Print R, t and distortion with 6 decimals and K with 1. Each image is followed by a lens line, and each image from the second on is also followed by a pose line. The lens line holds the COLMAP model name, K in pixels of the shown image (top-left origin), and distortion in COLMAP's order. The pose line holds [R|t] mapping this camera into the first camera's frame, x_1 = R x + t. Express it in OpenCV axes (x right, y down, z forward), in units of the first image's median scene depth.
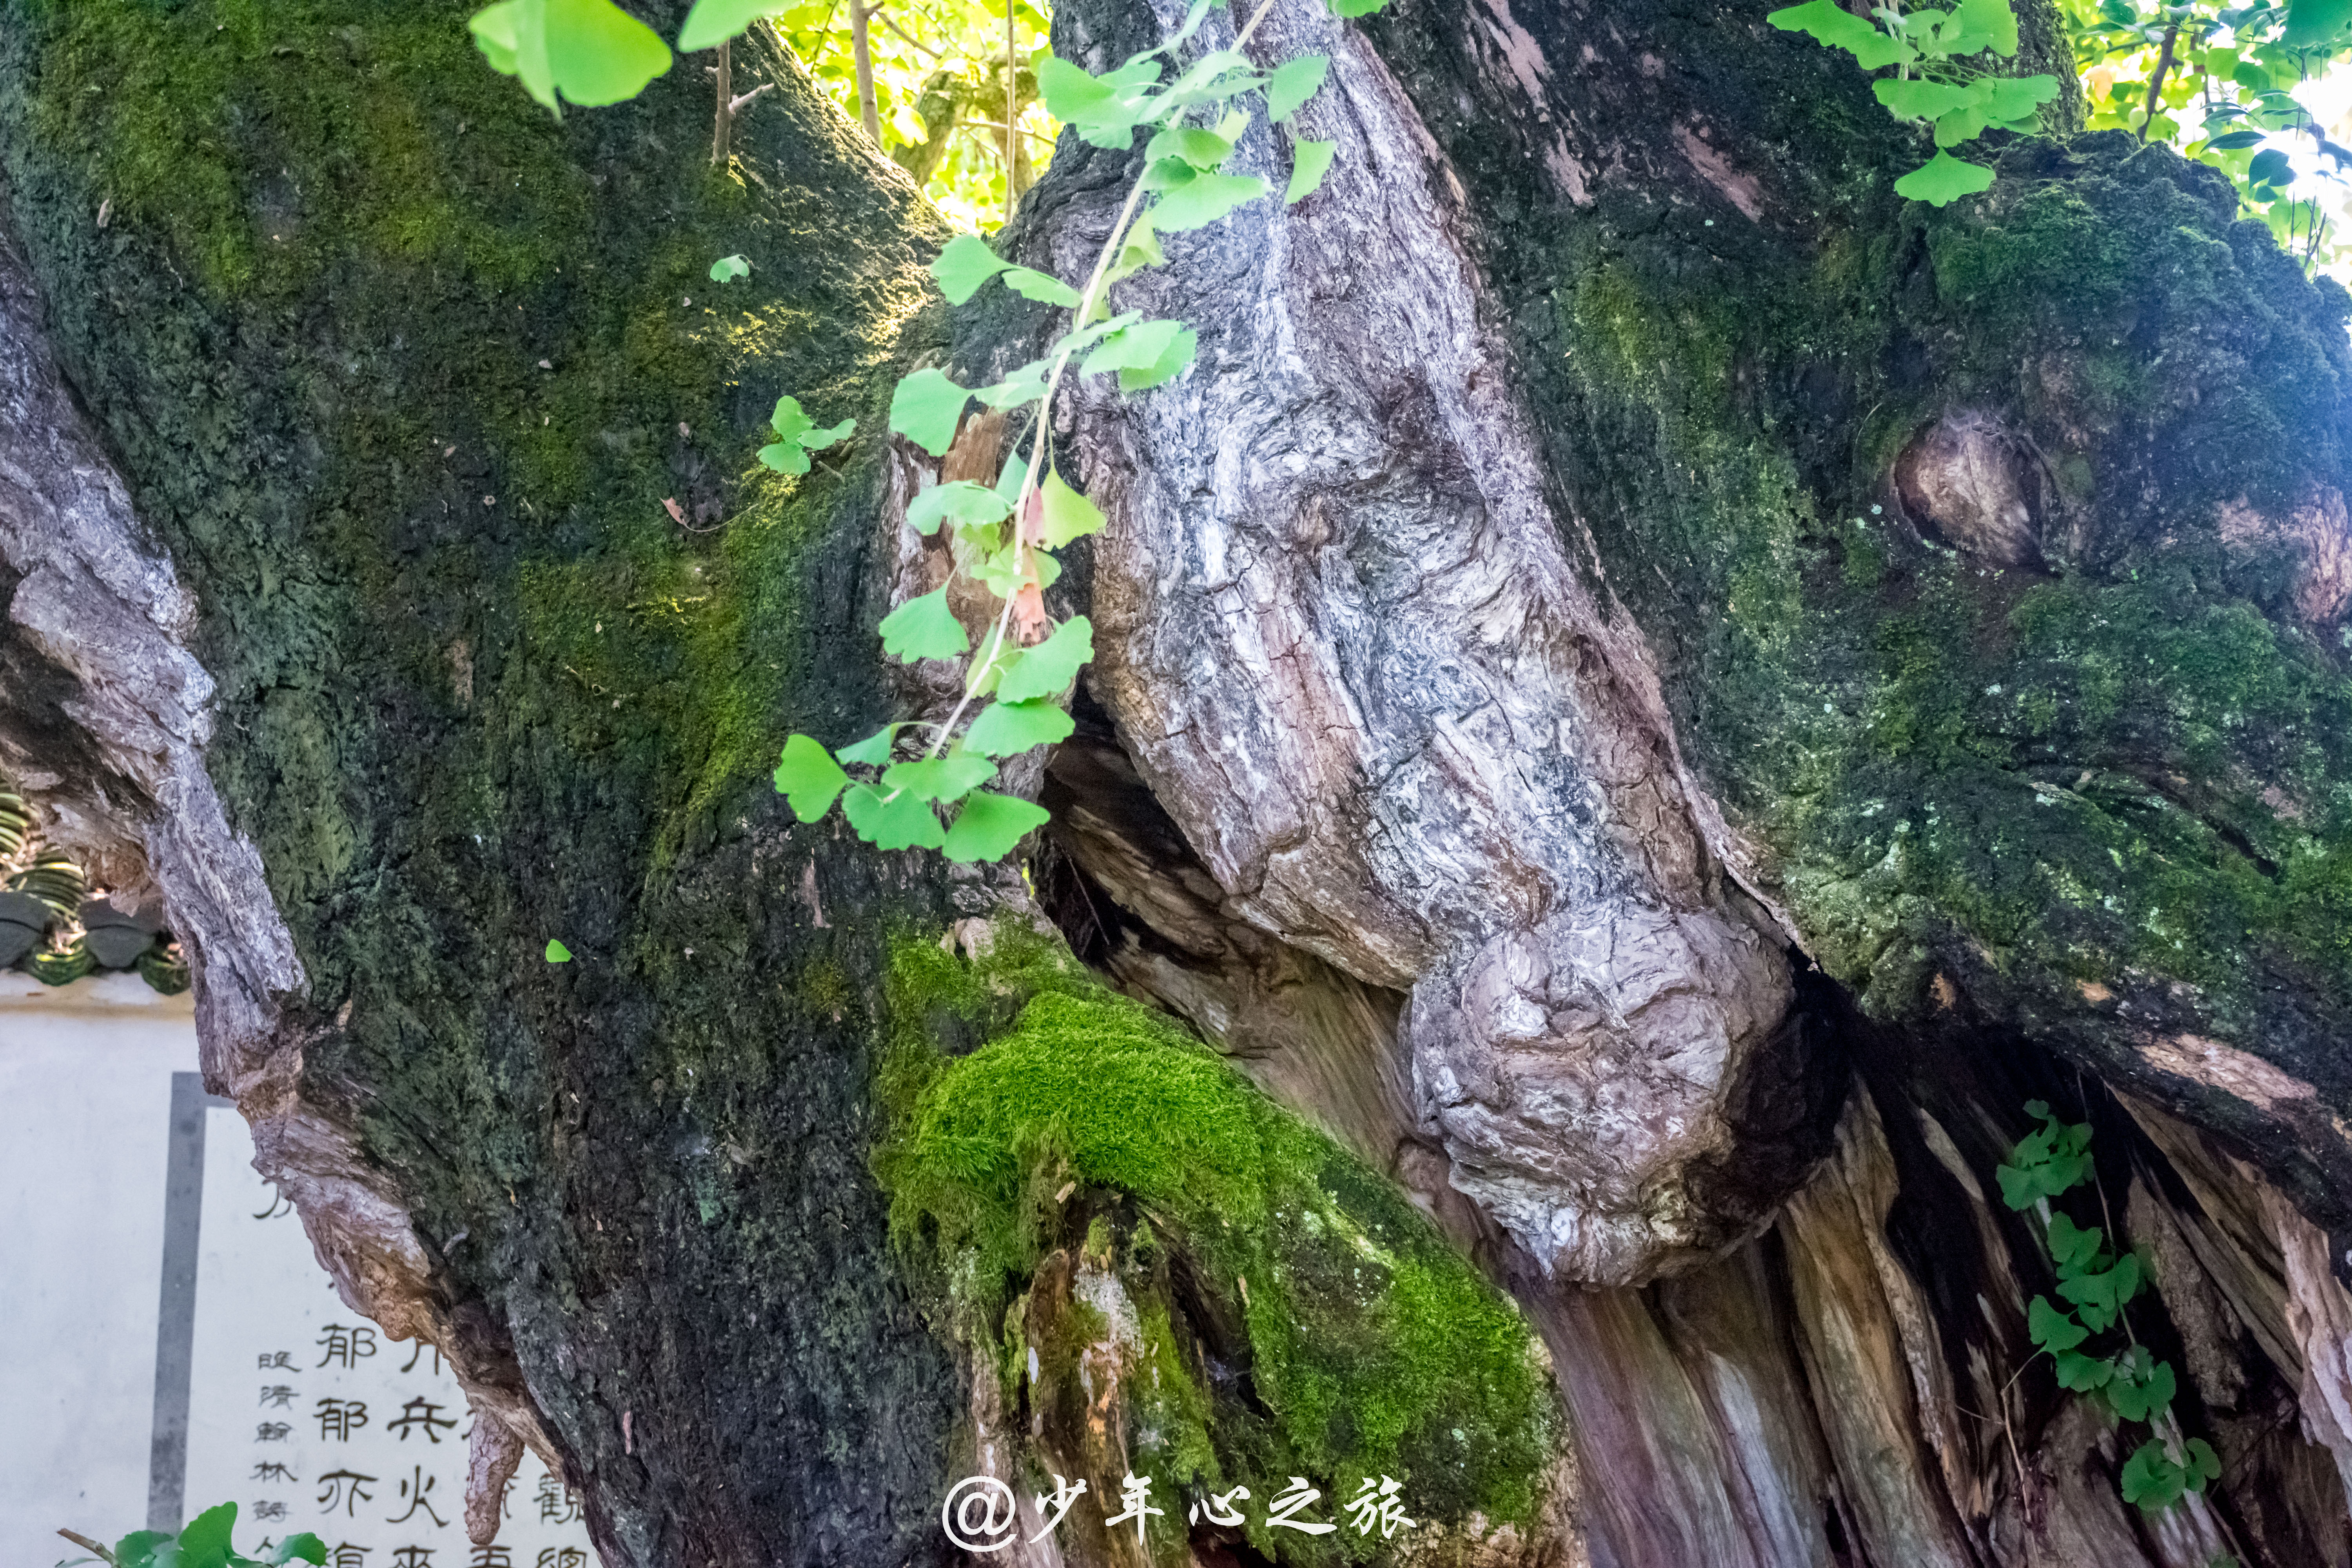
lens RADIAL K [[4088.9, 0, 1178.7], [0, 4088.9, 782.3], [0, 0, 1]] dist [0.004805, 0.000000]
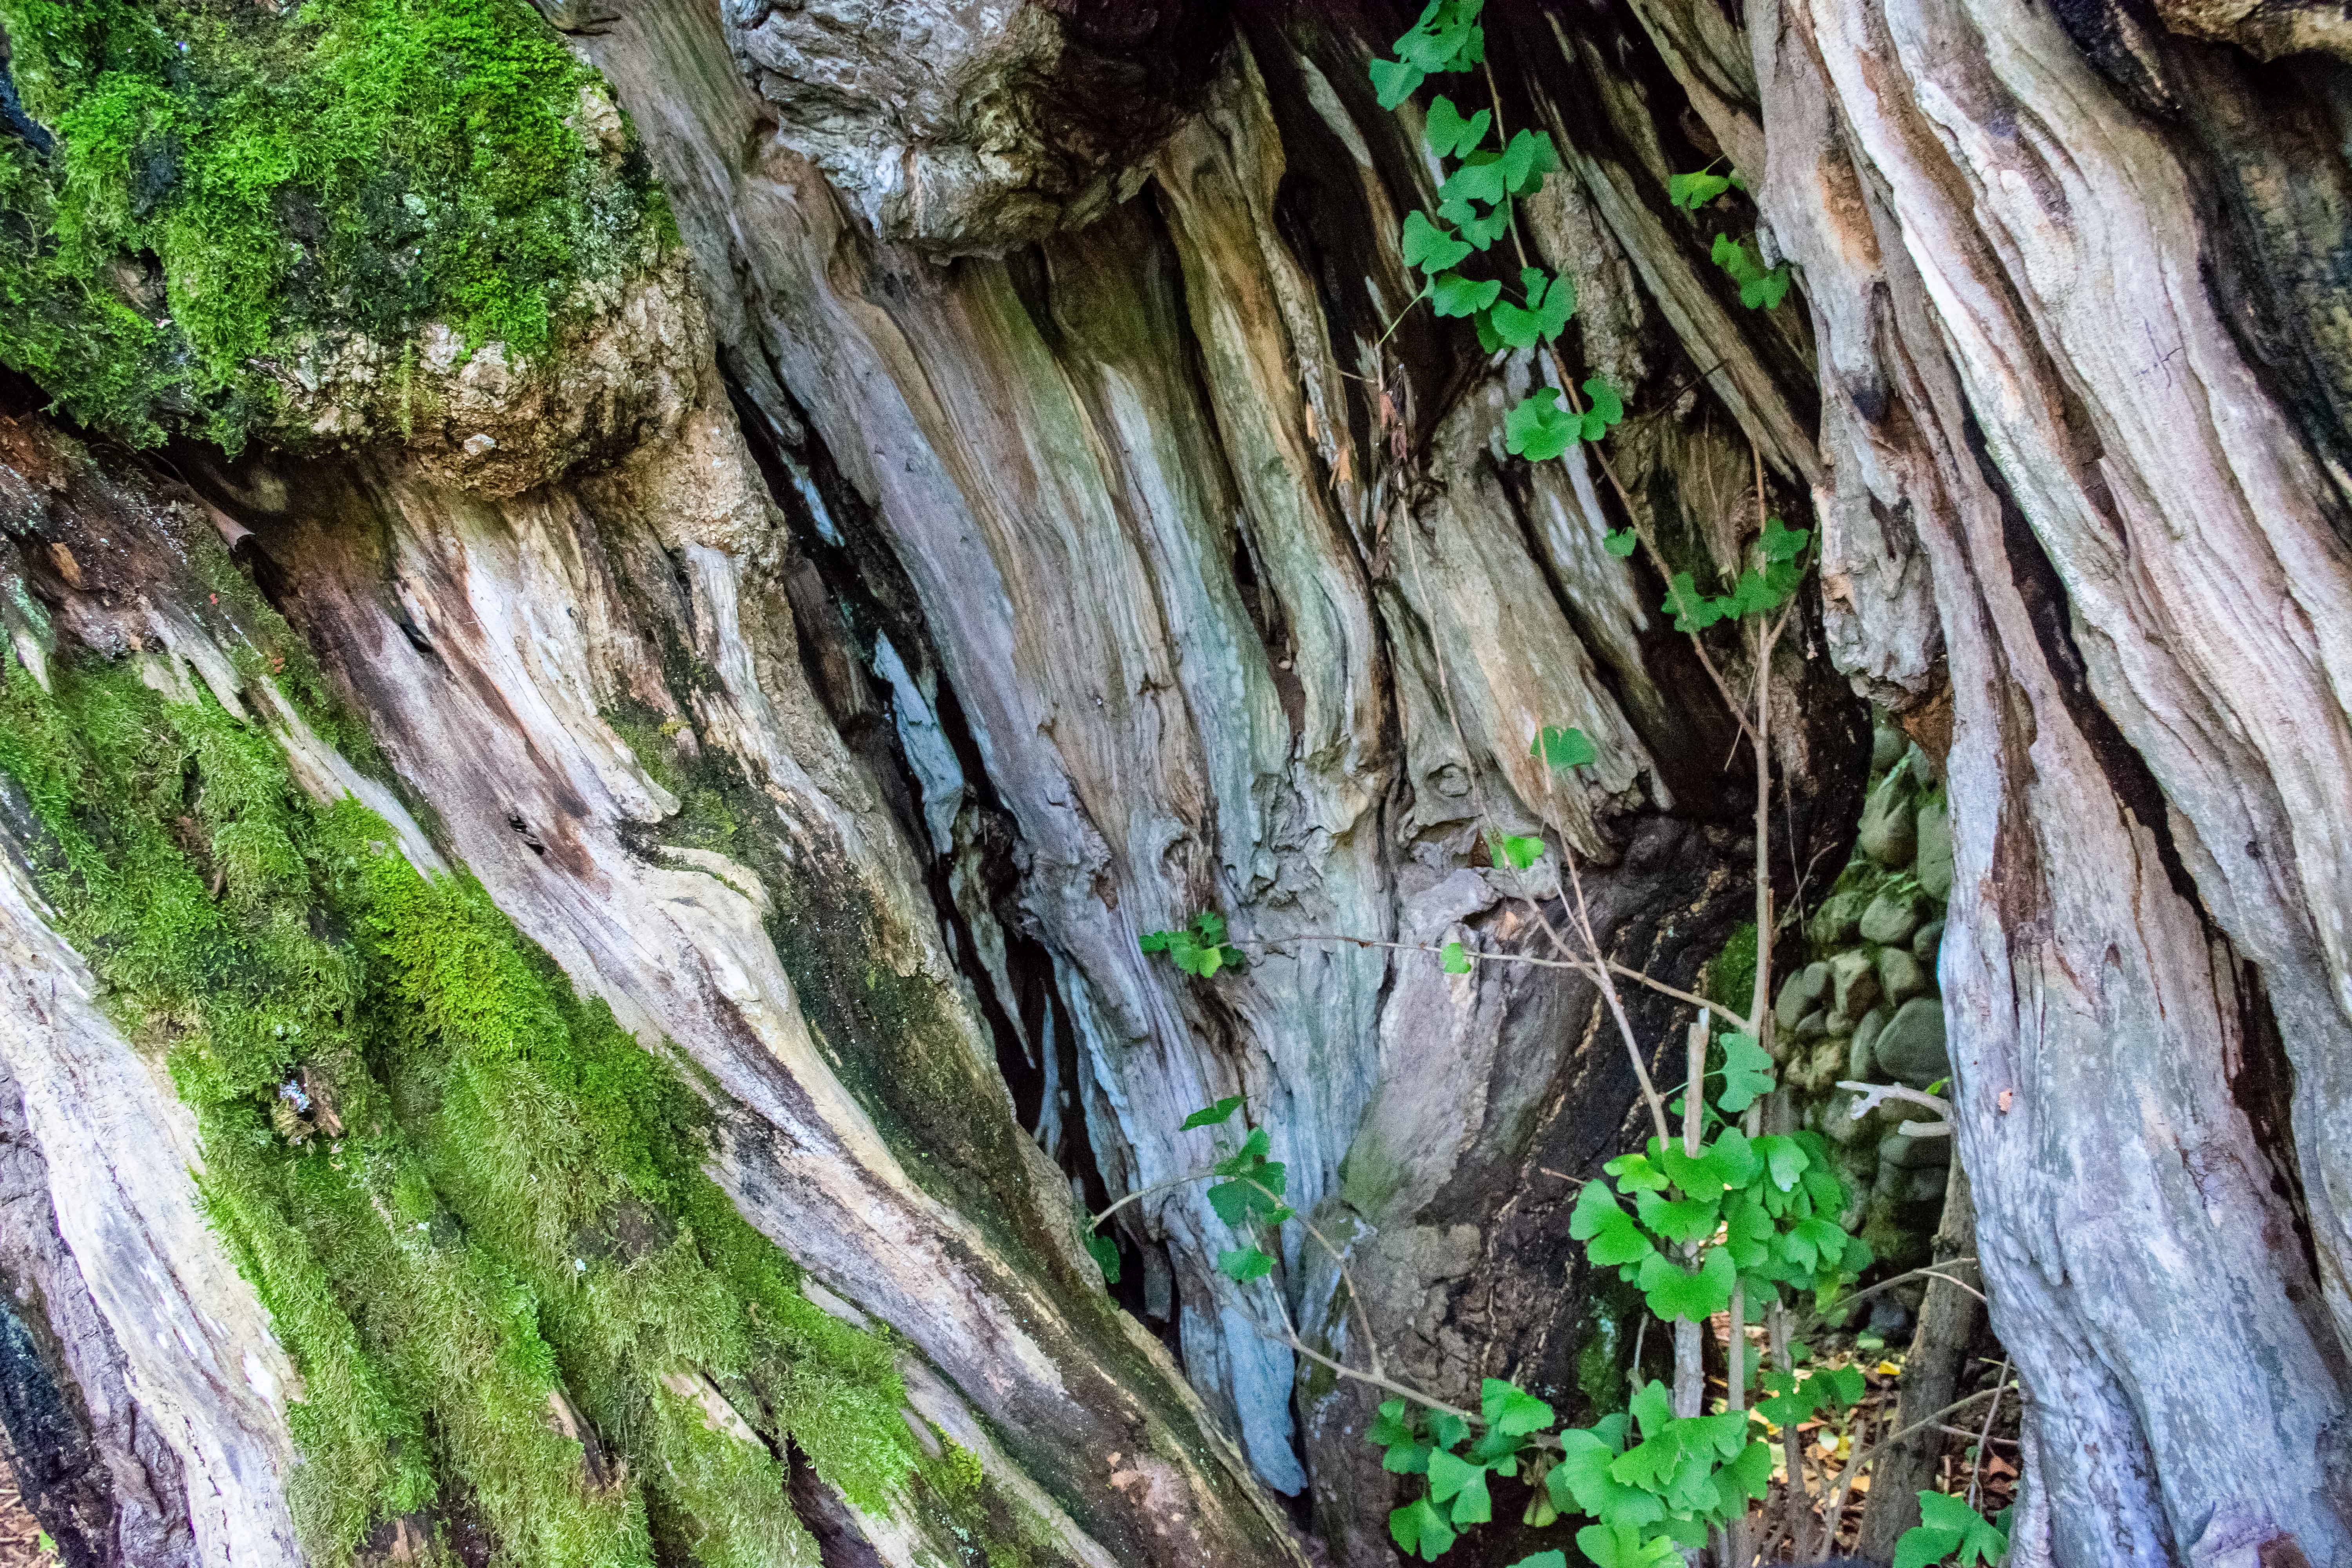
lens RADIAL K [[1831.6, 0, 1170.1], [0, 1831.6, 785.9], [0, 0, 1]] dist [-0.088884, -0.000699]
pose [[0.999678, -0.005220, 0.024814, 0.141285], [-0.000196, 0.976961, 0.213417, 0.151515], [-0.025356, -0.213353, 0.976646, 0.577893]]
